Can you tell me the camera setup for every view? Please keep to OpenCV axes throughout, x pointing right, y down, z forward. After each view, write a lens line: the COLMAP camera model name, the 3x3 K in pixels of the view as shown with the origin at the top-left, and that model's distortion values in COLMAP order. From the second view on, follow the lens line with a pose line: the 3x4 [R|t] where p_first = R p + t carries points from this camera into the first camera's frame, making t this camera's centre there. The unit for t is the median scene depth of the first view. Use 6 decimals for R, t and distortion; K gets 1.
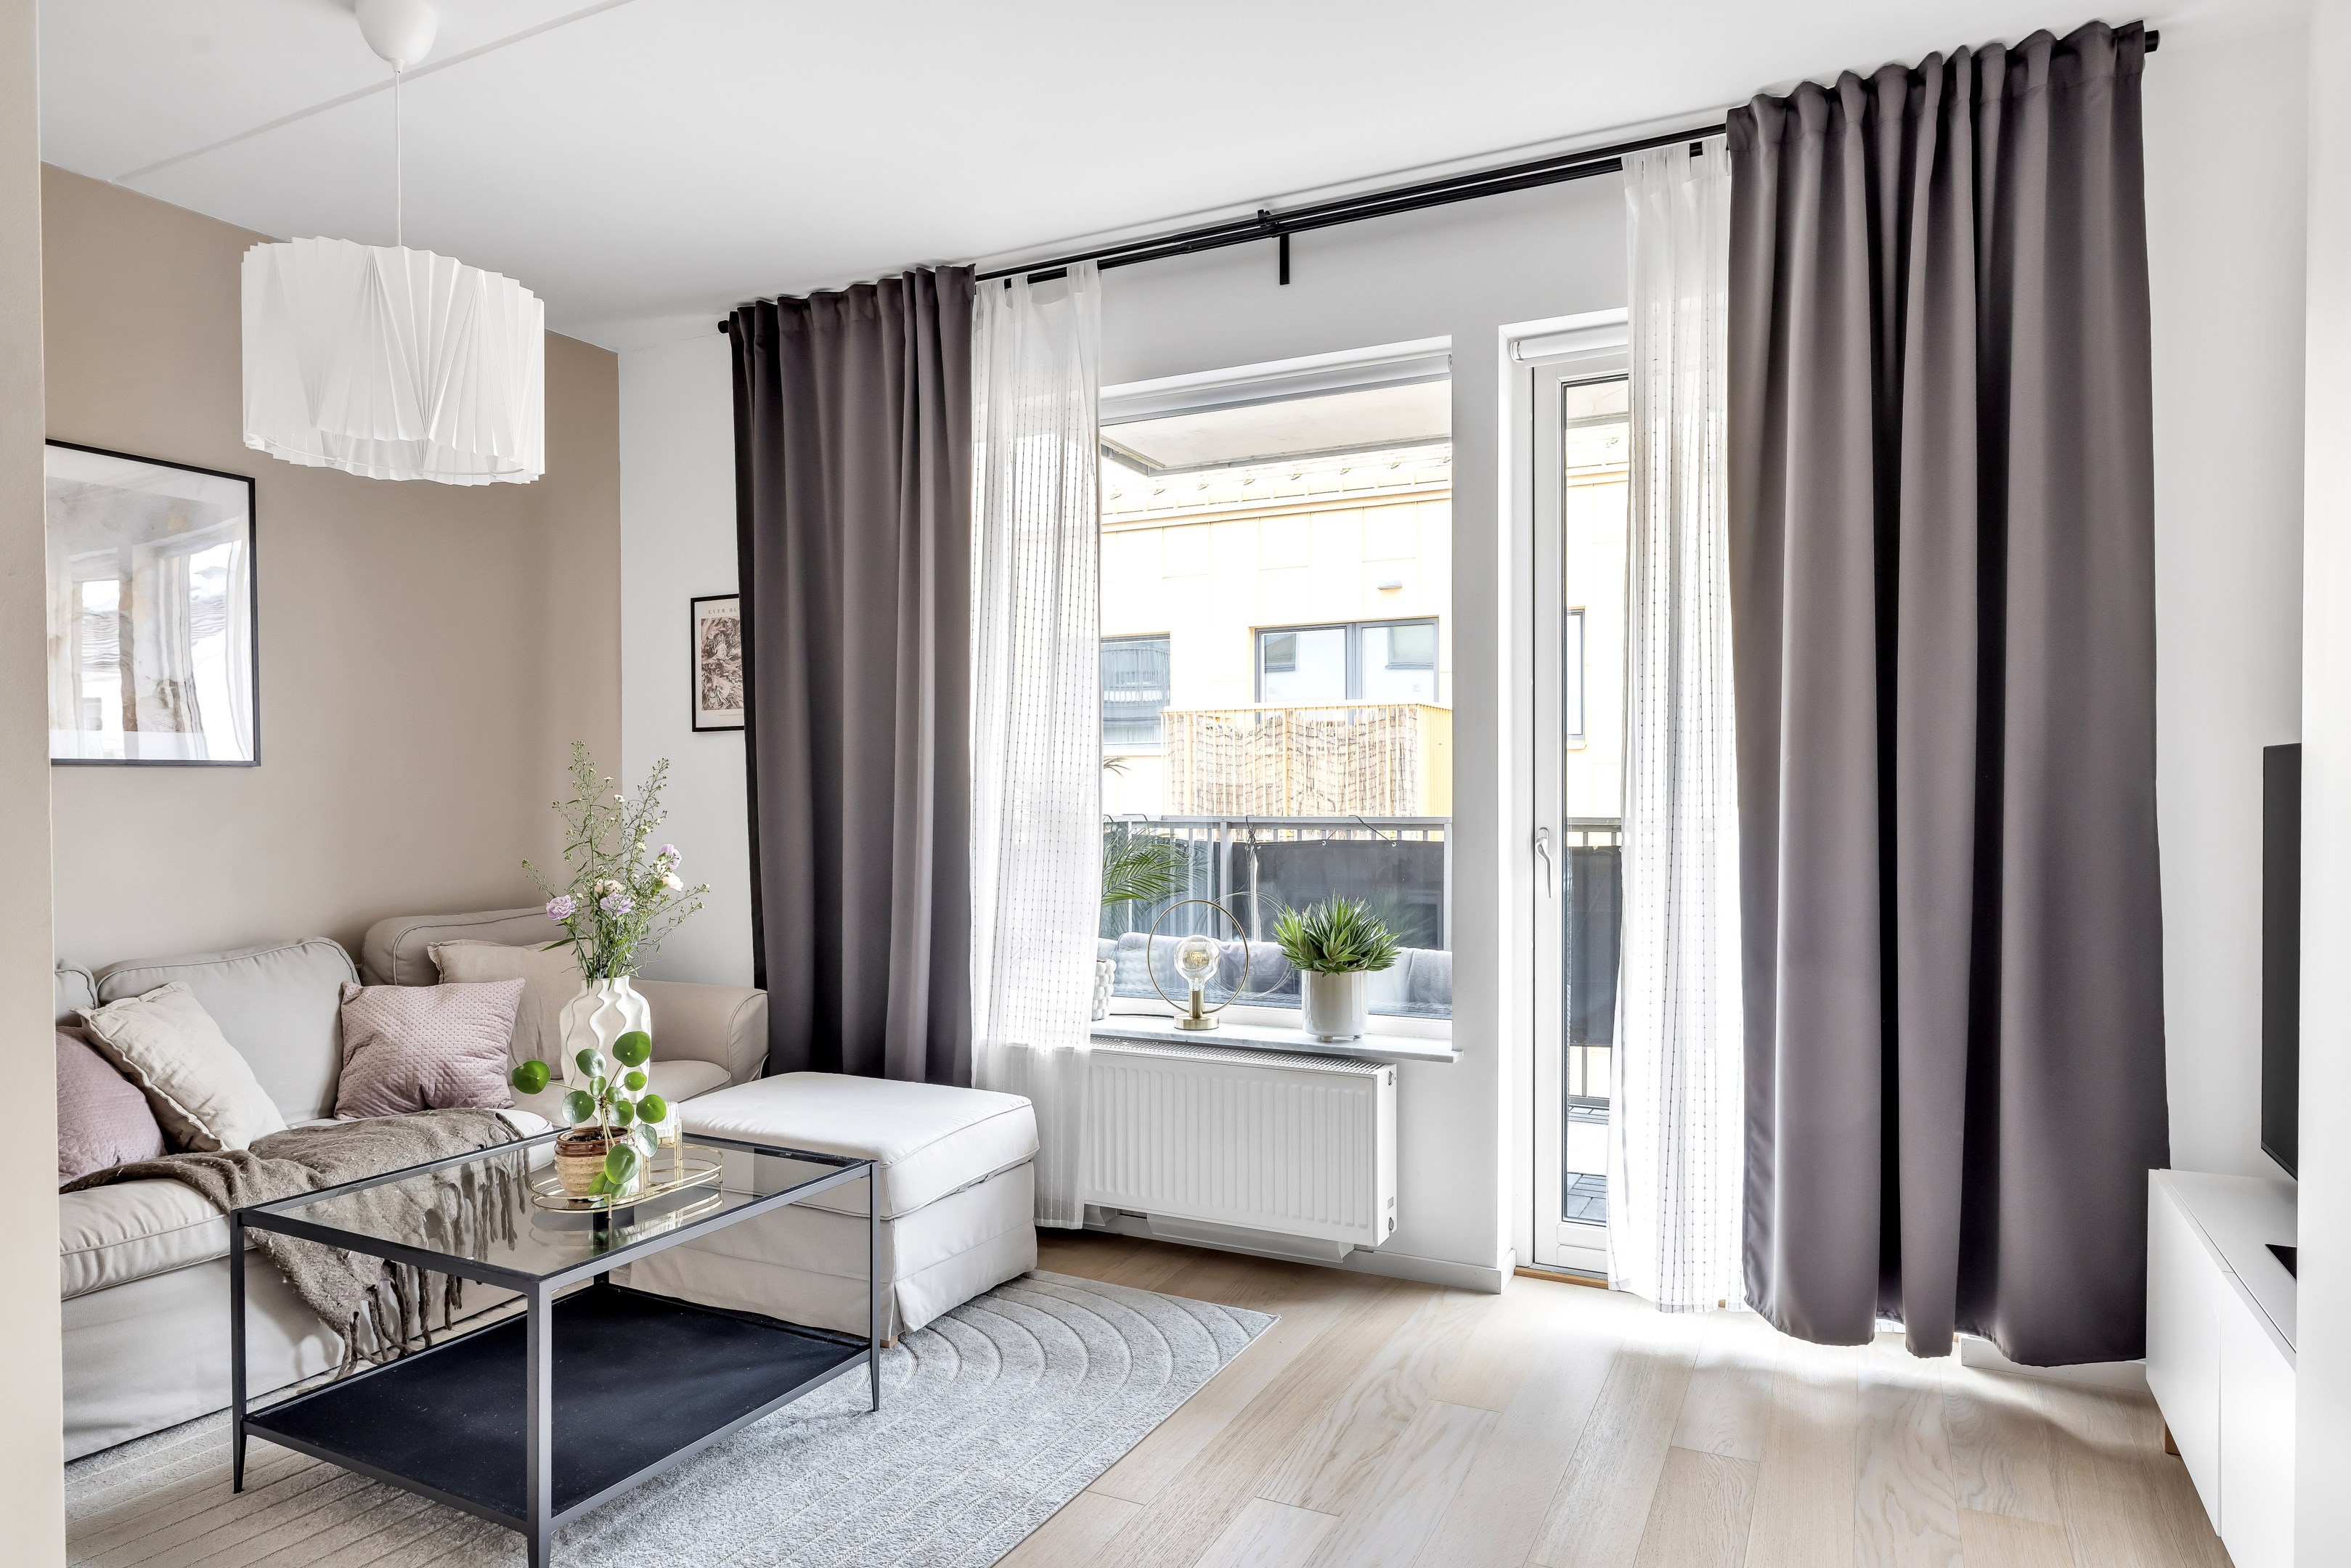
lens RADIAL K [[1408.1, 0, 1177.8], [0, 1408.1, 815.4], [0, 0, 1]] dist [-0.002997, 0.000561]
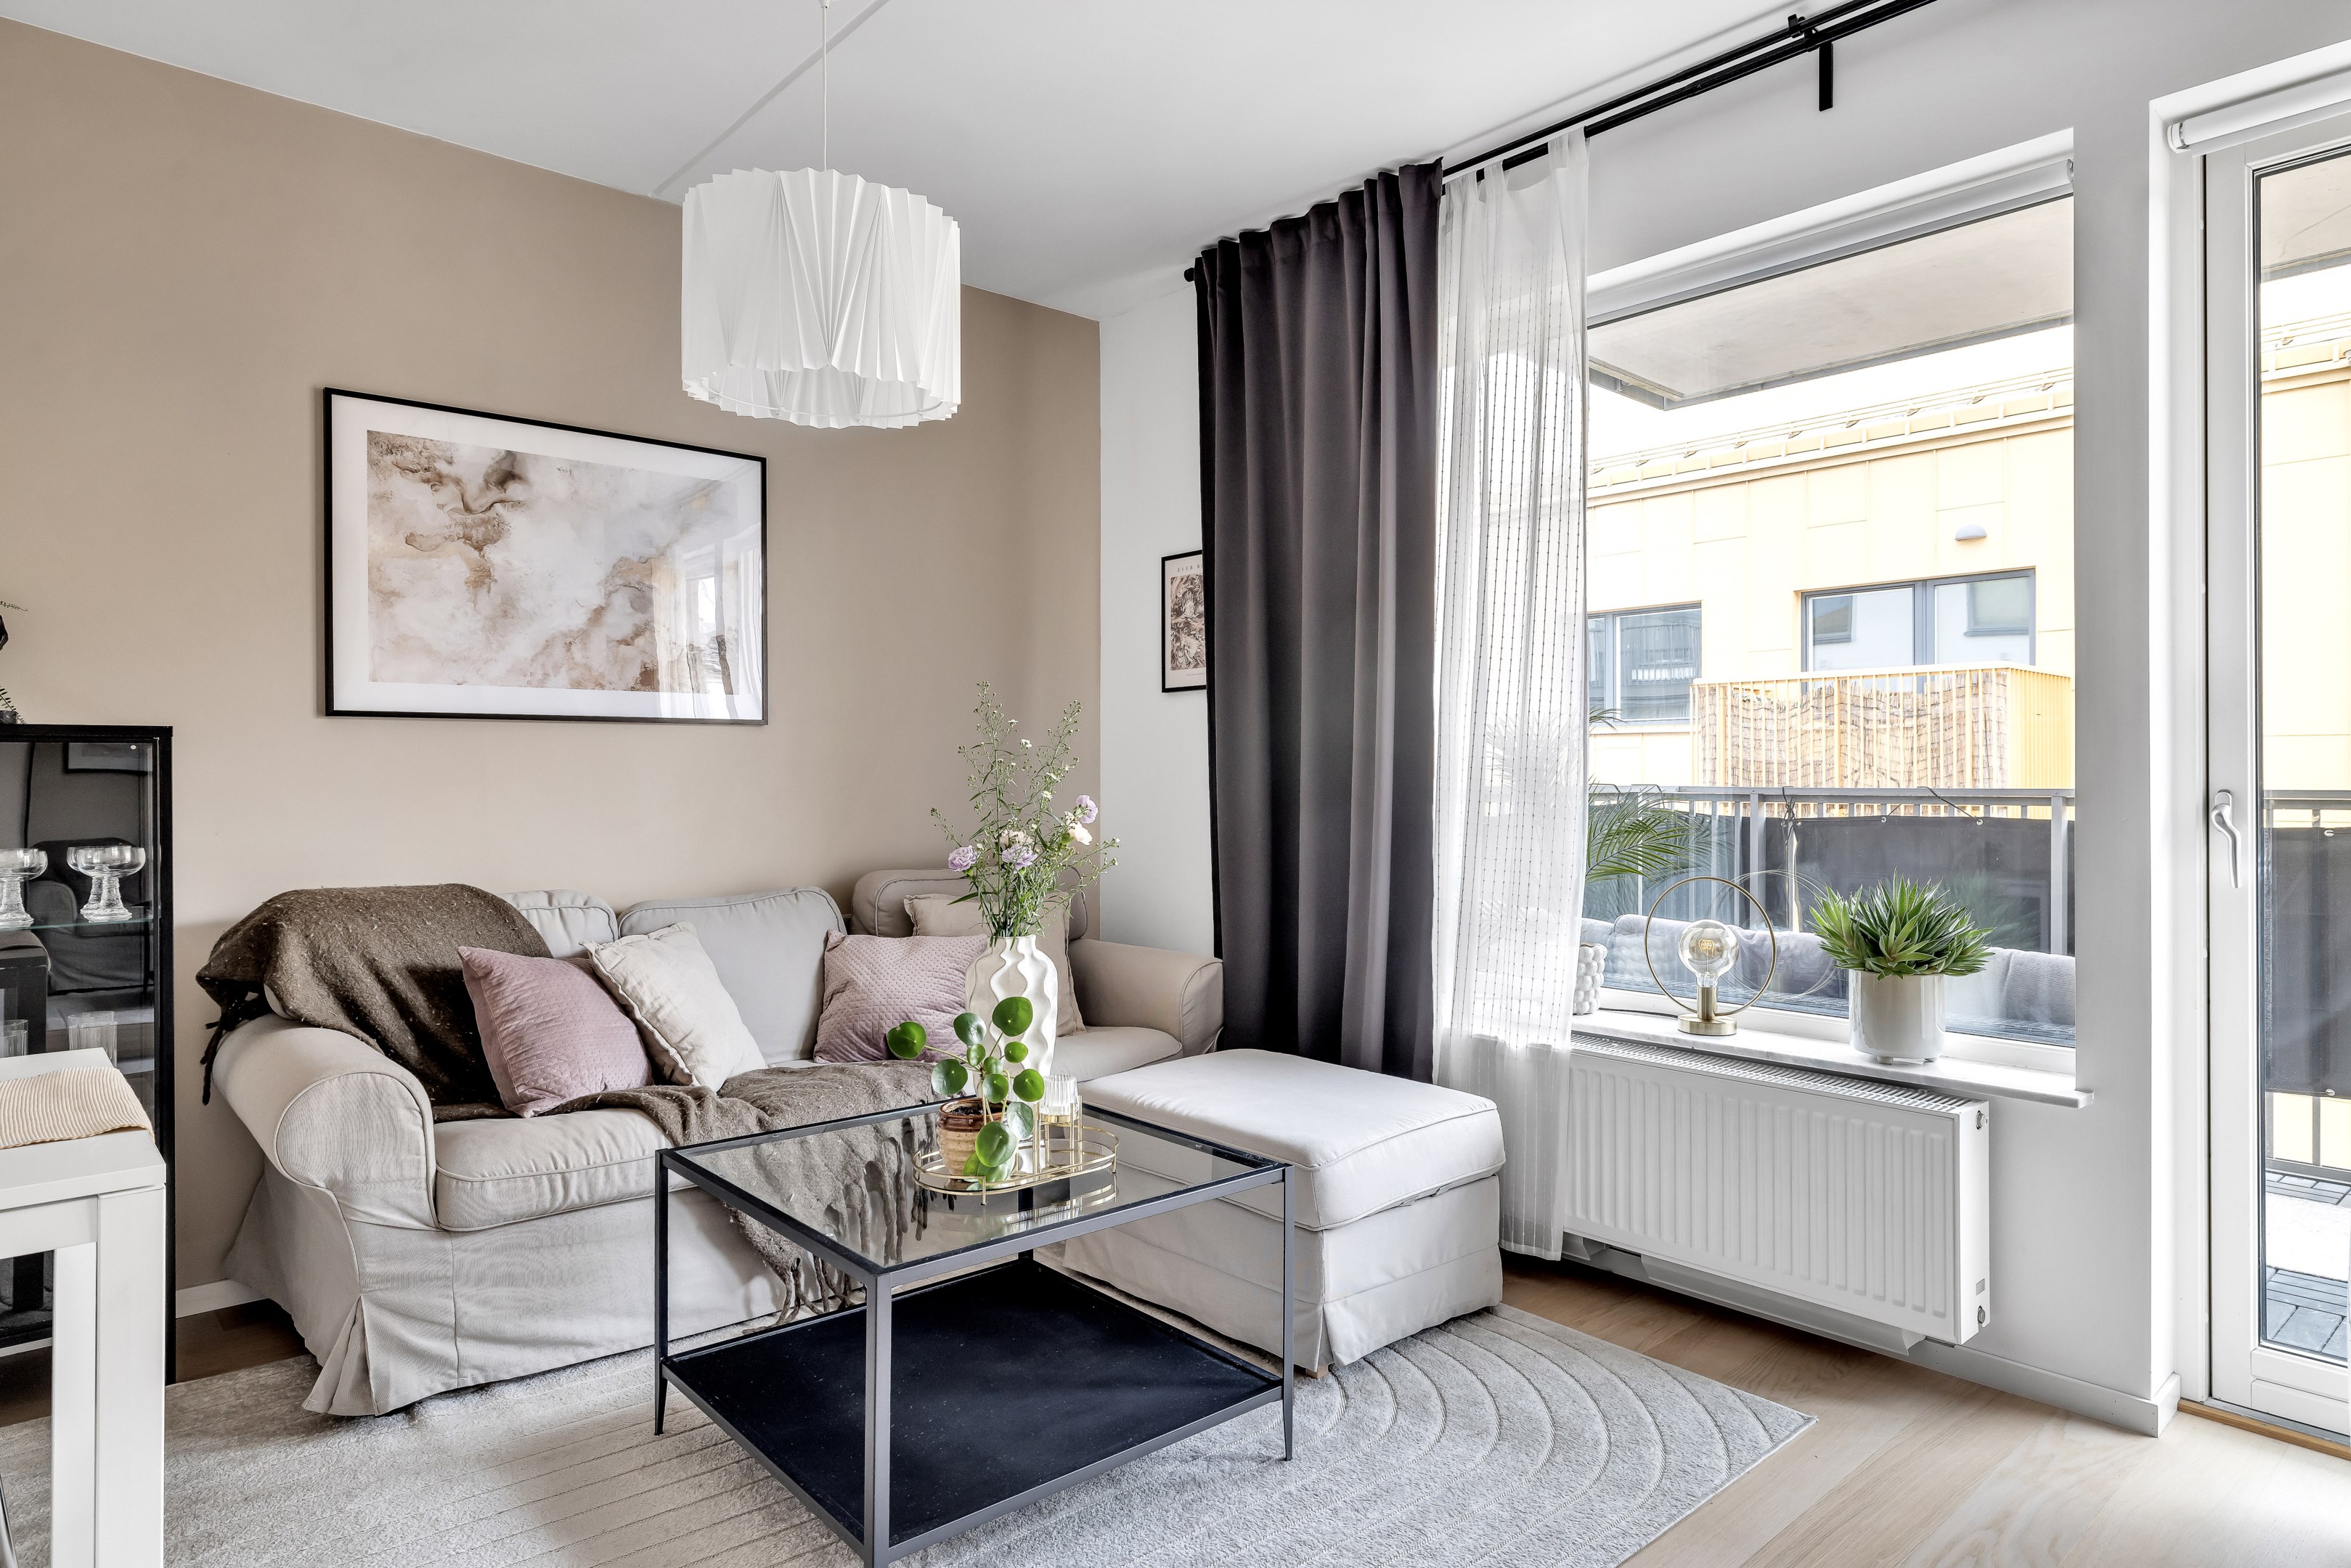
lens RADIAL K [[1348.6, 0, 1174.9], [0, 1348.6, 772.7], [0, 0, 1]] dist [0.004105, -0.000815]
pose [[0.927872, 0.001438, -0.372896, 0.020819], [-0.008675, 0.999805, -0.017731, 0.017480], [0.372798, 0.019687, 0.927704, 0.165417]]
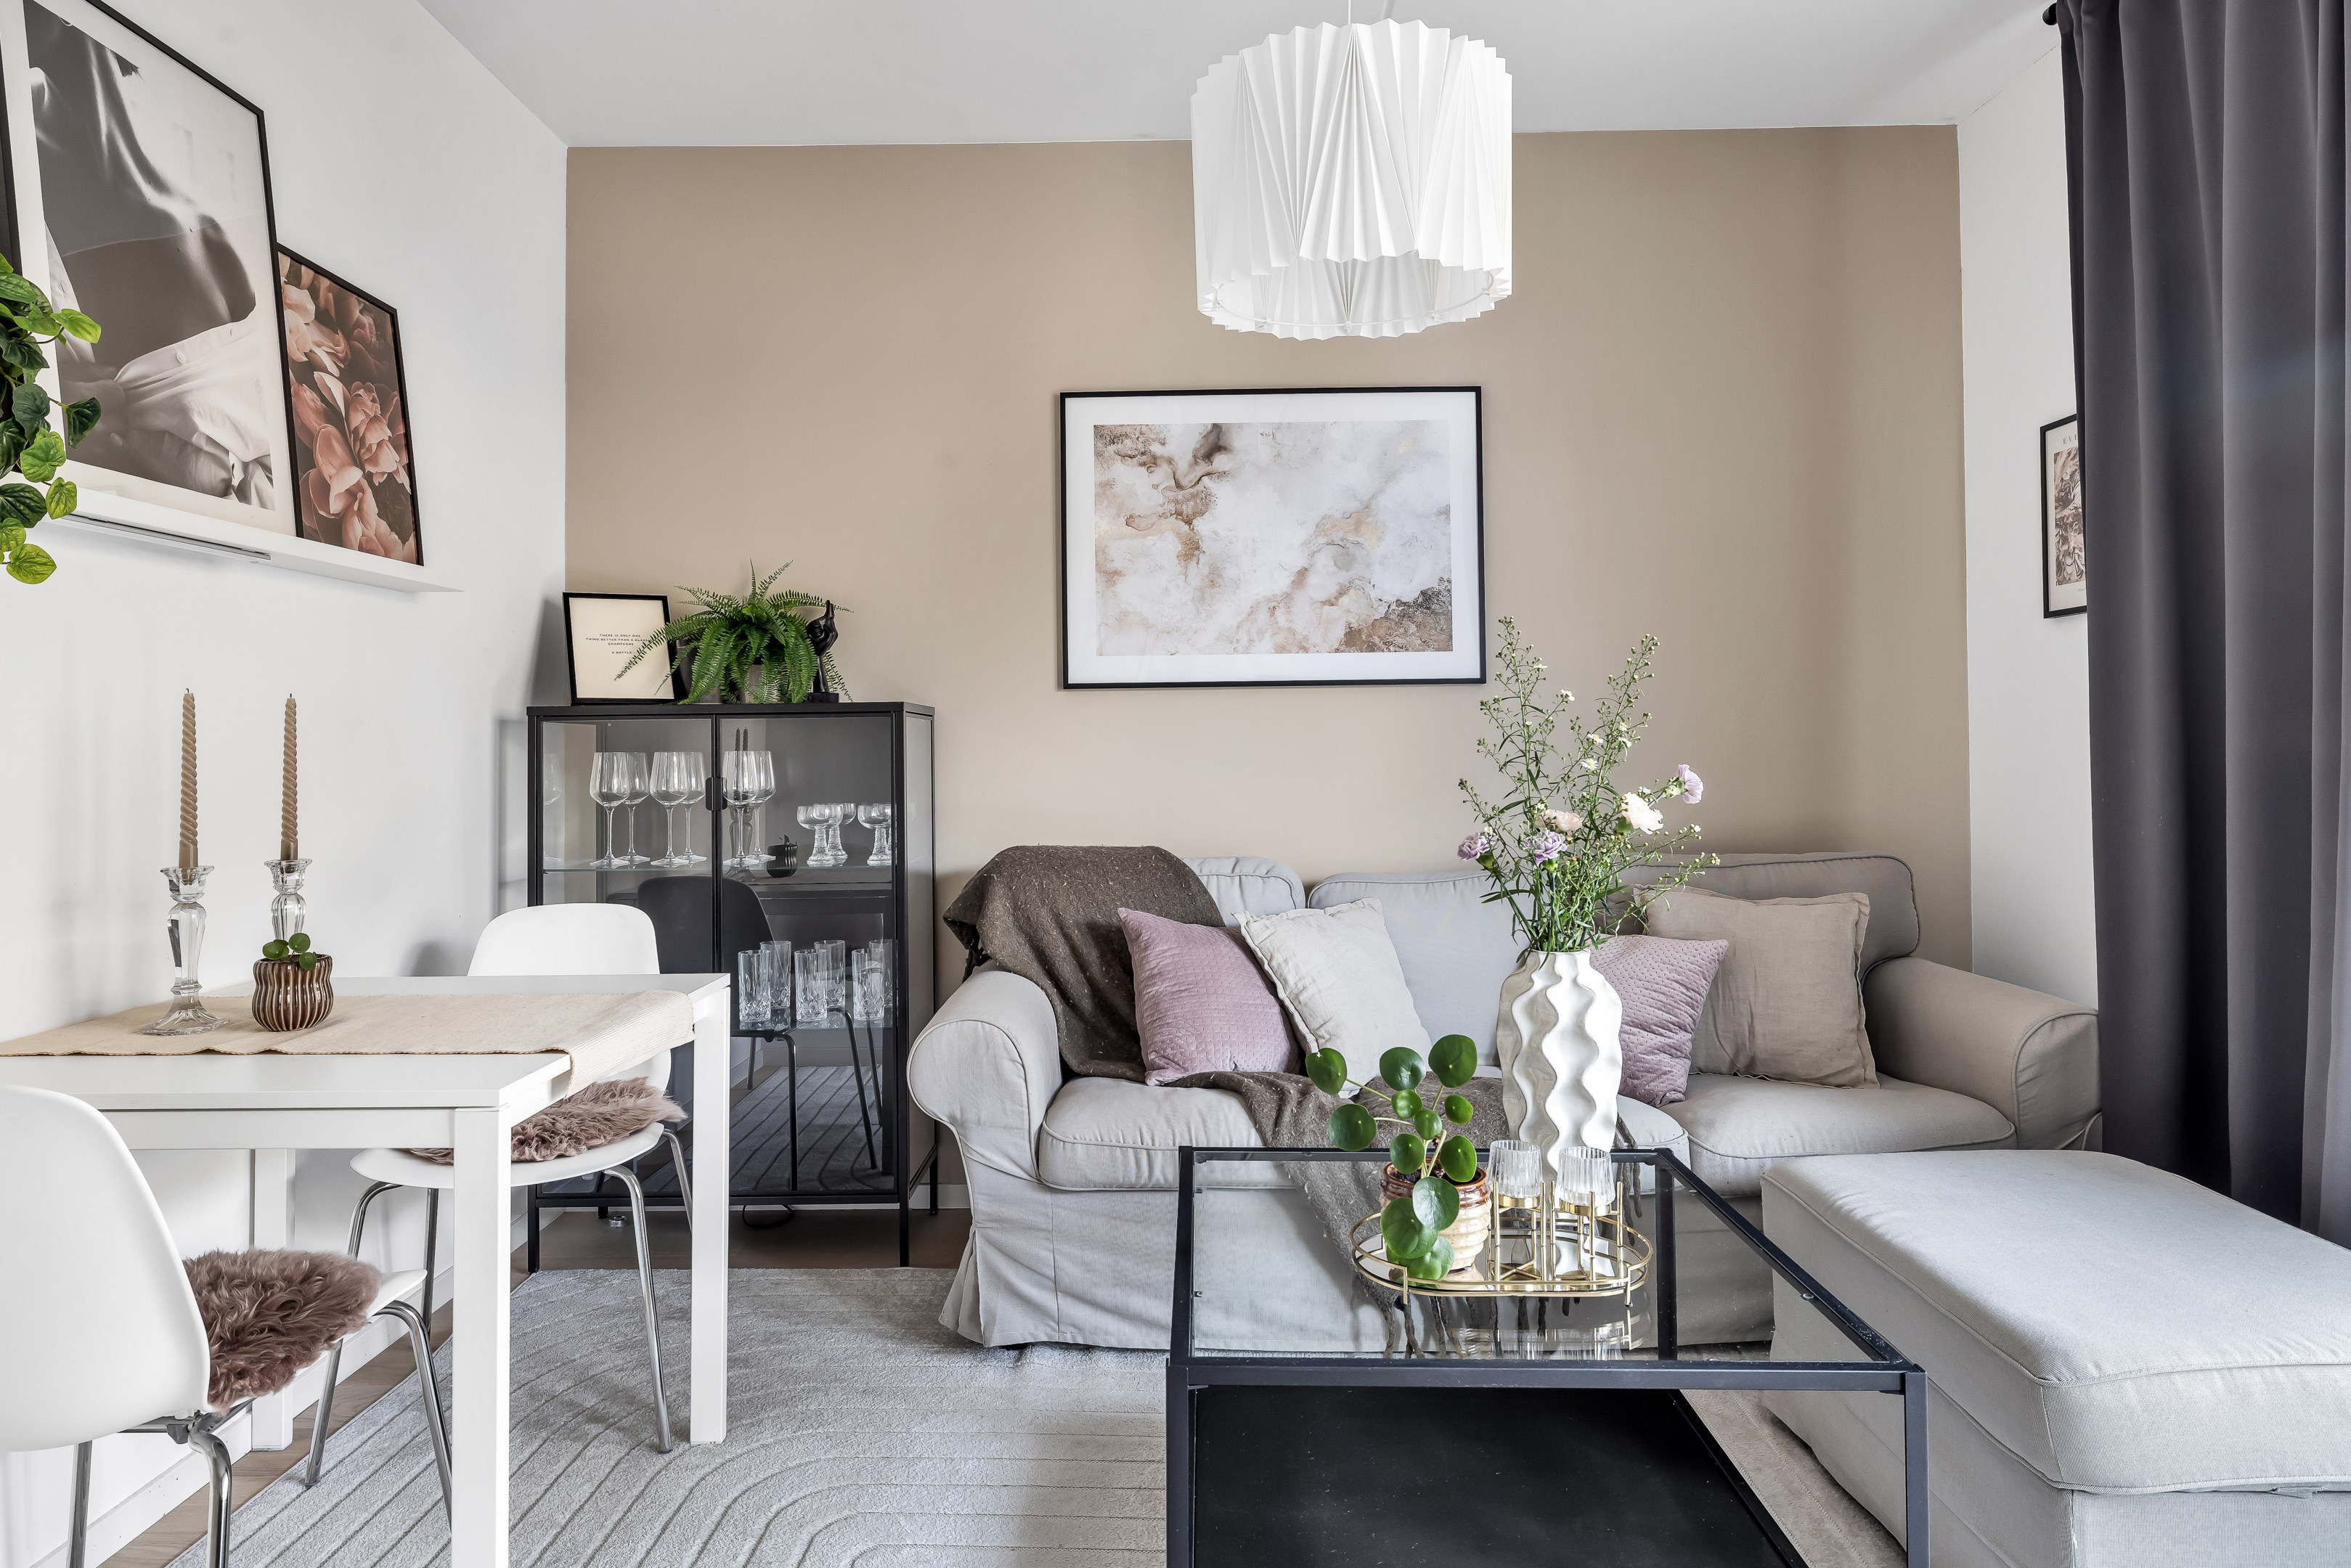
lens RADIAL K [[1376.2, 0, 1183.7], [0, 1376.2, 716.2], [0, 0, 1]] dist [0.002994, 0.000743]
pose [[0.435265, -0.018889, -0.900104, 0.106173], [-0.009818, 0.999621, -0.025725, 0.013950], [0.900249, 0.020035, 0.434915, 0.417151]]
